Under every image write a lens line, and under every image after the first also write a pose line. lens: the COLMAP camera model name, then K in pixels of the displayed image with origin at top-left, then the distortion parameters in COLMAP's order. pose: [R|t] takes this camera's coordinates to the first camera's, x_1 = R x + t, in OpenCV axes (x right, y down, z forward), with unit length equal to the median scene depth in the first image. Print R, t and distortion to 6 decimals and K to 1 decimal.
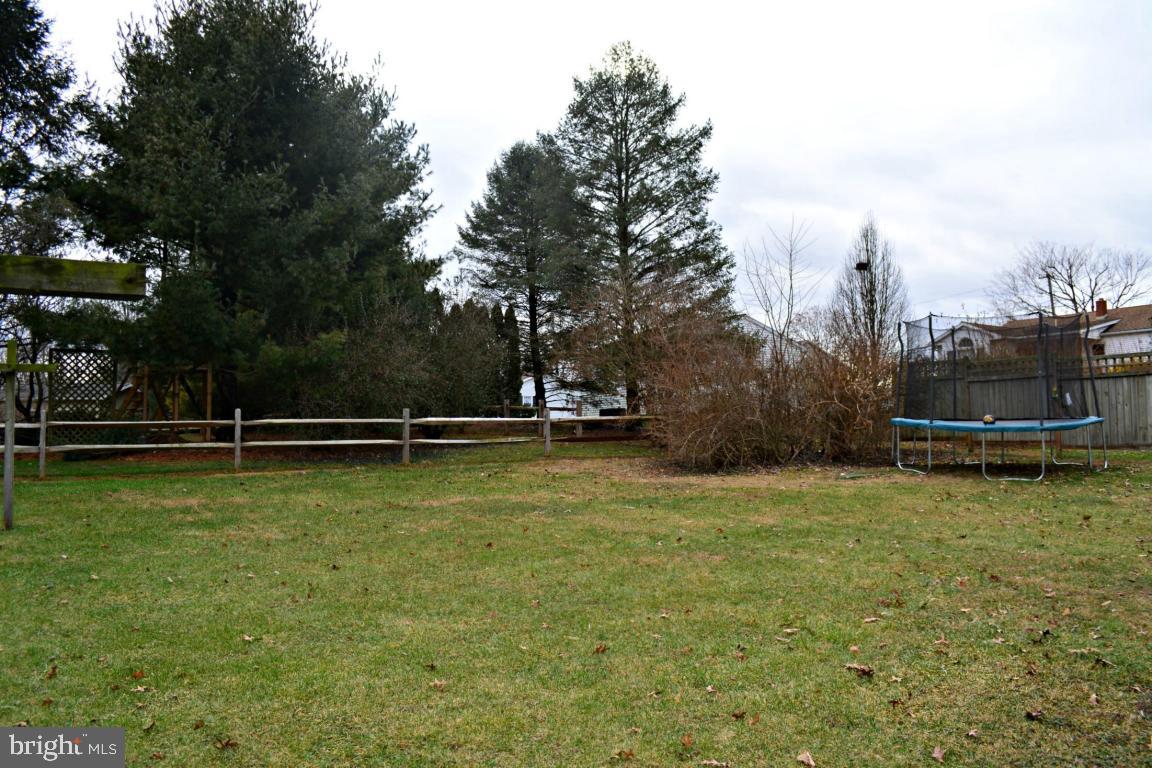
lens RADIAL K [[993.8, 0, 576.0], [0, 993.8, 384.0], [0, 0, 1]] dist [-0.067792, 0.005519]
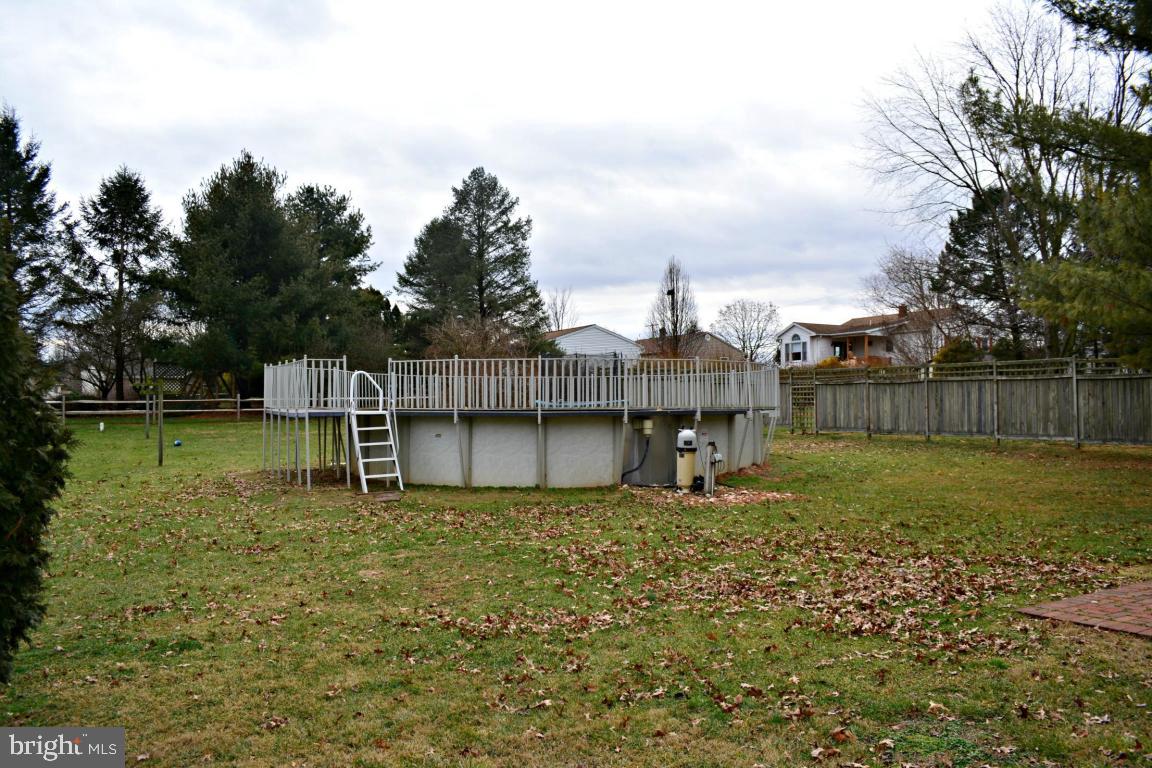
lens RADIAL K [[993.8, 0, 576.0], [0, 993.8, 384.0], [0, 0, 1]] dist [-0.067792, 0.005519]
pose [[0.997456, -0.000897, -0.071279, 0.305261], [0.003411, 0.999376, 0.035151, -0.038851], [0.071203, -0.035304, 0.996837, -0.616510]]
